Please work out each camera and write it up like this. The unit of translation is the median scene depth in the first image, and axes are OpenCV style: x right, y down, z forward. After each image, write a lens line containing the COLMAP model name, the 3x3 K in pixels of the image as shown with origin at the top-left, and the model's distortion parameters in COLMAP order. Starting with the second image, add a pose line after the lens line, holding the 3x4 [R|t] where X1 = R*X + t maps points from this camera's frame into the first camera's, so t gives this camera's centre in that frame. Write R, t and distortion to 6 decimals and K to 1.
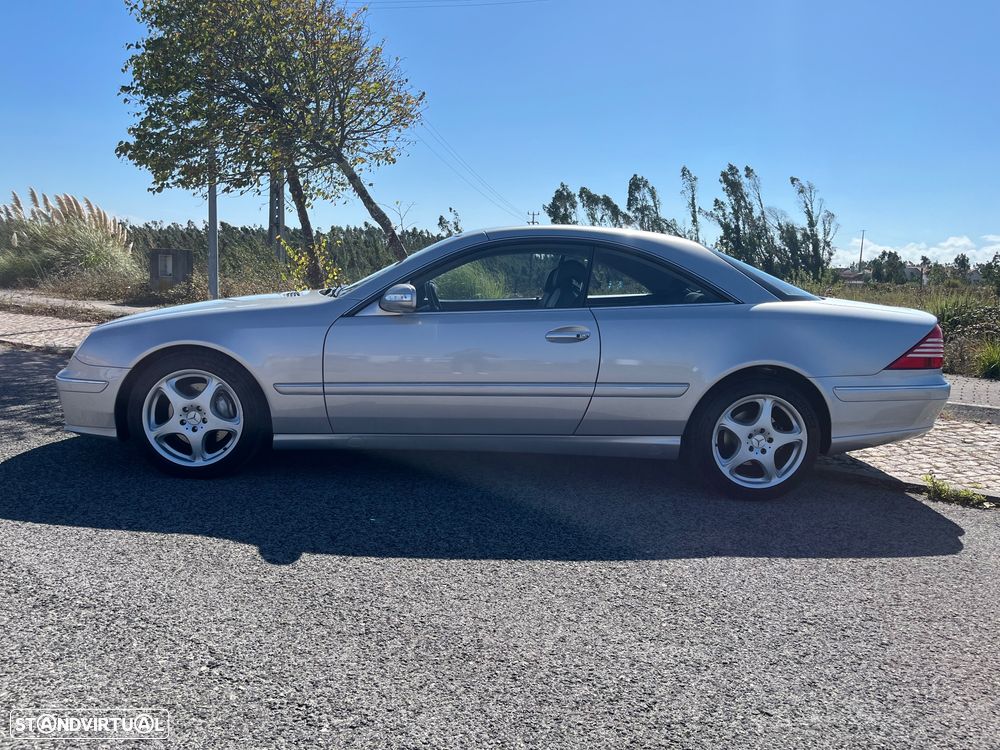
lens RADIAL K [[760.6, 0, 500.8], [0, 760.6, 366.9], [0, 0, 1]] dist [0.073422, -0.104911]
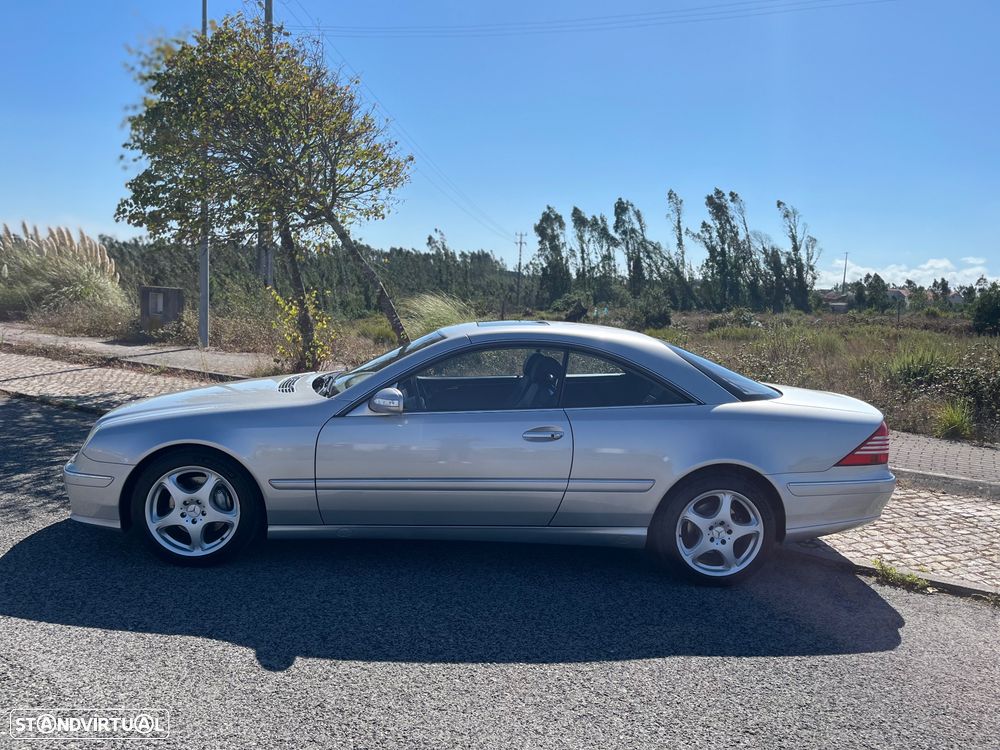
lens RADIAL K [[760.6, 0, 501.2], [0, 760.6, 371.2], [0, 0, 1]] dist [0.073422, -0.104911]
pose [[0.999826, 0.007444, 0.017088, 0.009065], [-0.007171, 0.999846, -0.015993, -0.111311], [-0.017204, 0.015868, 0.999726, -0.079531]]
